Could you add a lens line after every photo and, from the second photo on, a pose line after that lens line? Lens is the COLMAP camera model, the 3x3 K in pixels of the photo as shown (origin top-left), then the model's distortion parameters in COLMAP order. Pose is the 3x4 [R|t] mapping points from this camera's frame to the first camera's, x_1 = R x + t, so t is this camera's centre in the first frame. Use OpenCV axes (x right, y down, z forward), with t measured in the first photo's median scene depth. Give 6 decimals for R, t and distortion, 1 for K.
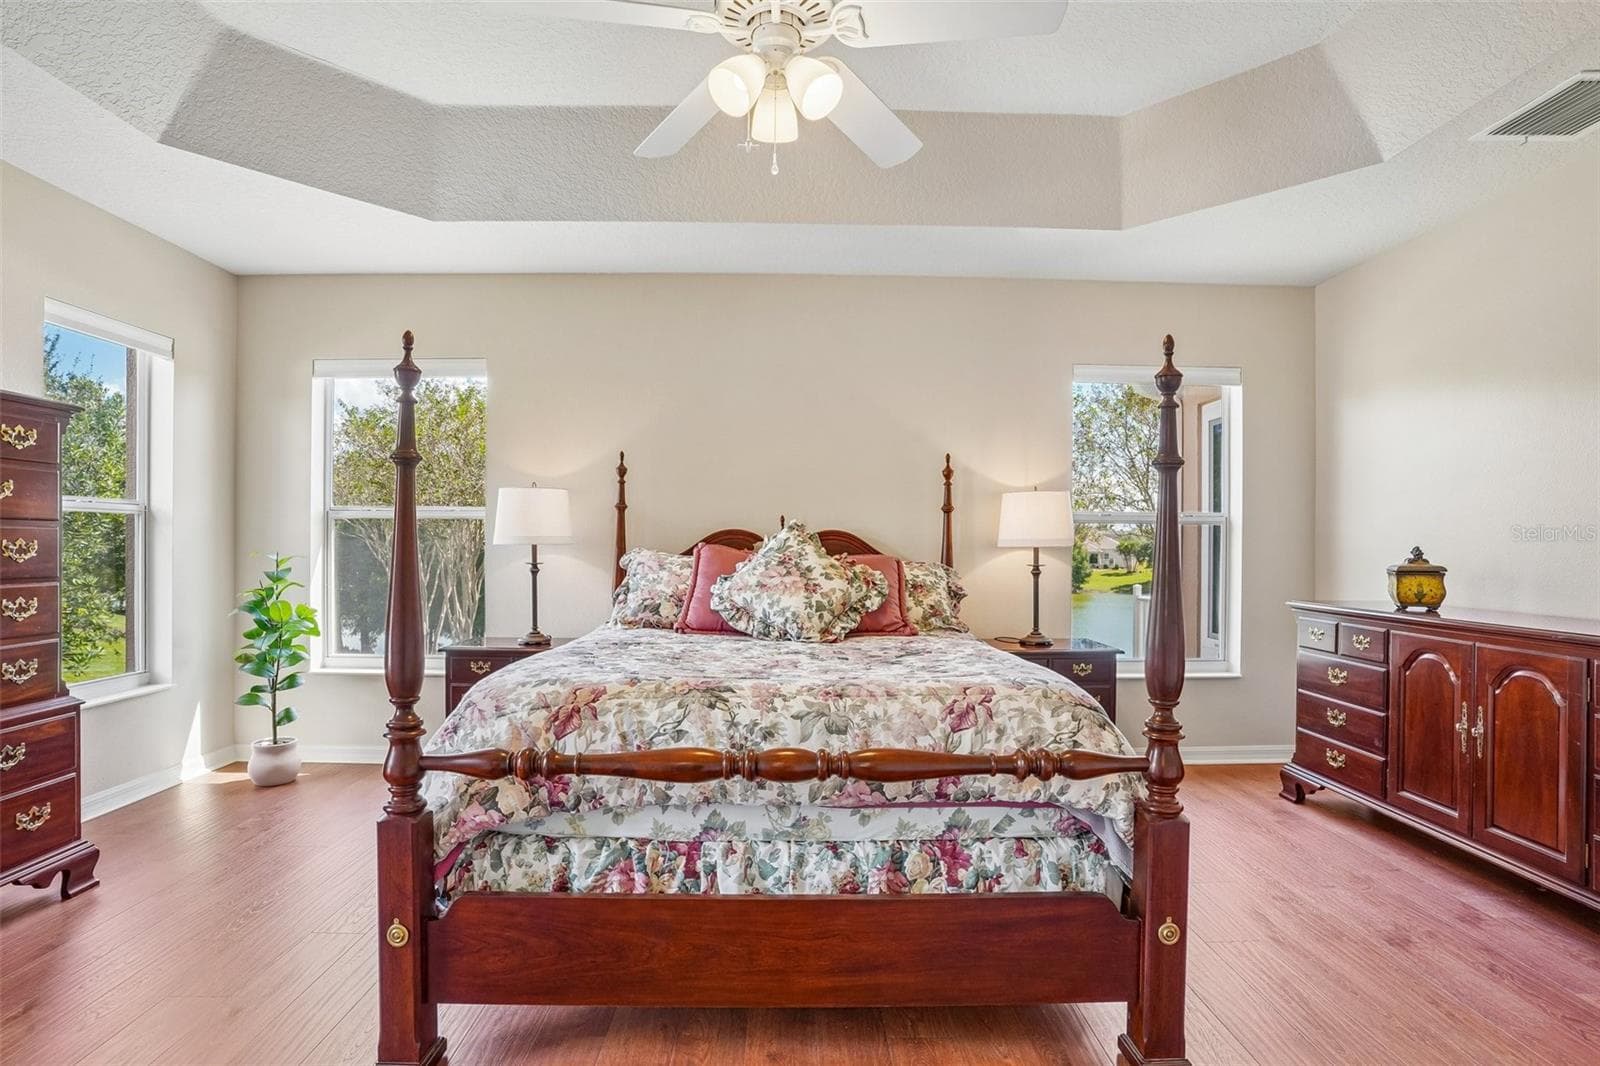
lens RADIAL K [[804.8, 0, 797.9], [0, 804.8, 545.7], [0, 0, 1]] dist [-0.060740, 0.031698]
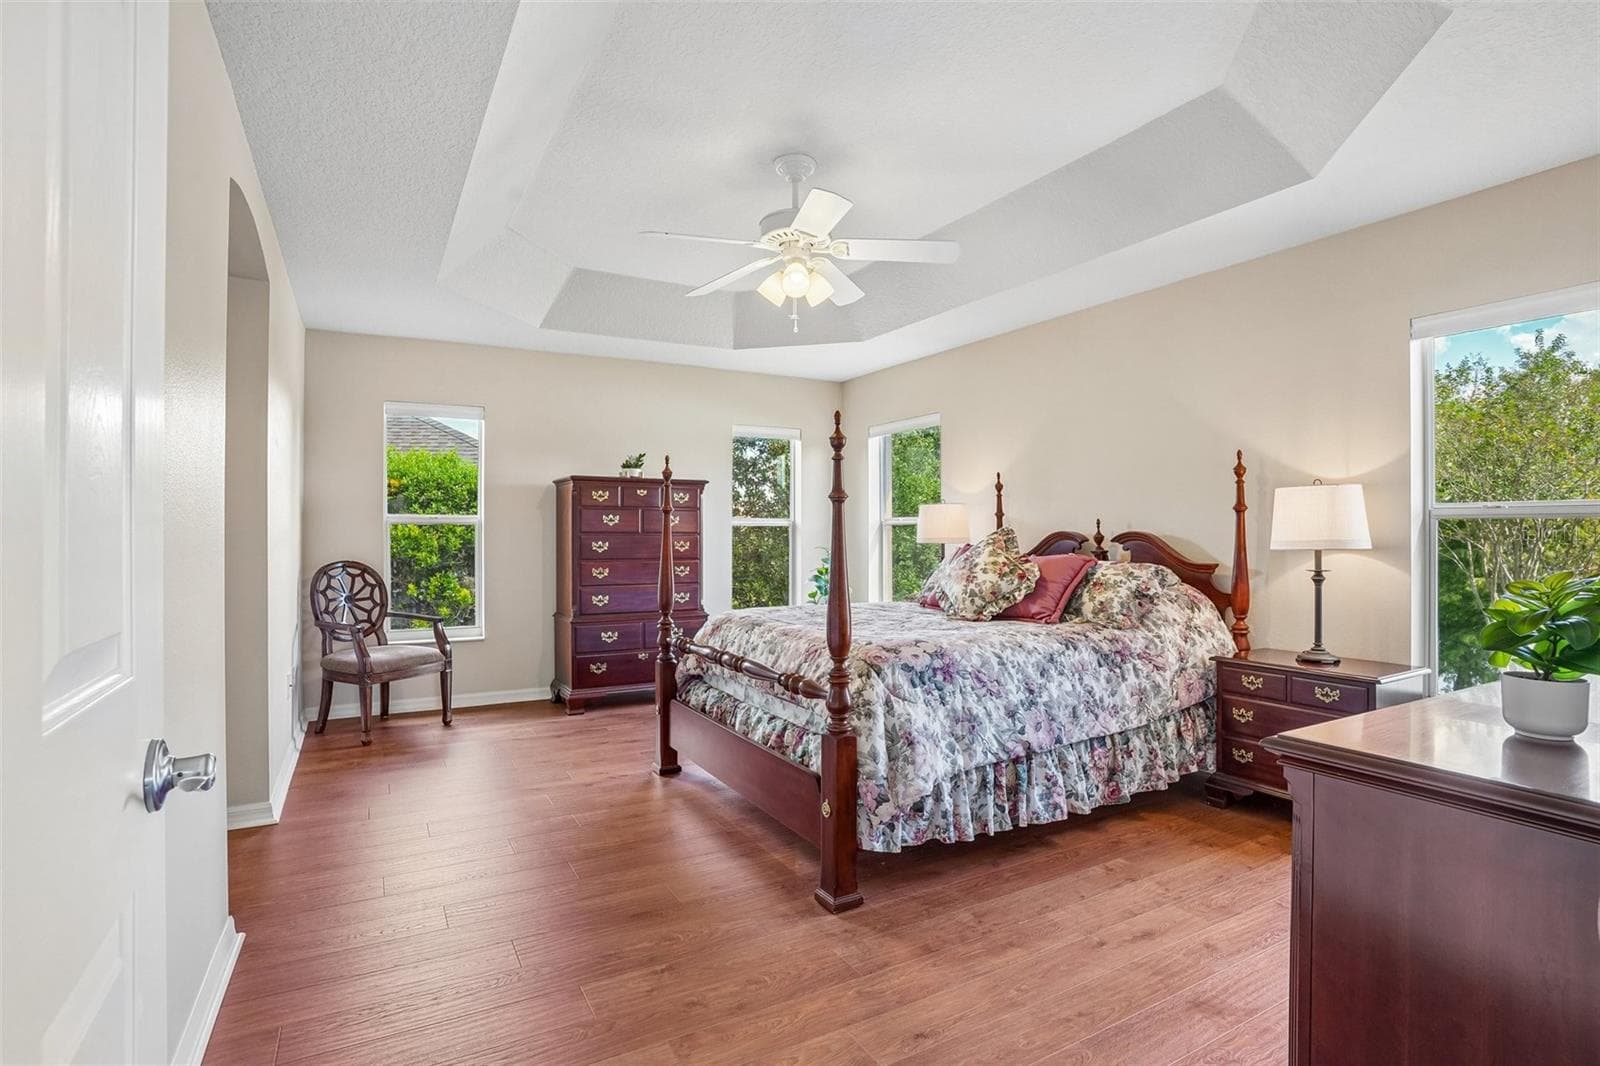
lens RADIAL K [[804.8, 0, 797.9], [0, 804.8, 545.7], [0, 0, 1]] dist [-0.060740, 0.031698]
pose [[0.464853, 0.009294, -0.885339, 1.023048], [0.001545, 0.999935, 0.011309, -0.017028], [0.885387, -0.006625, 0.464808, 0.135518]]
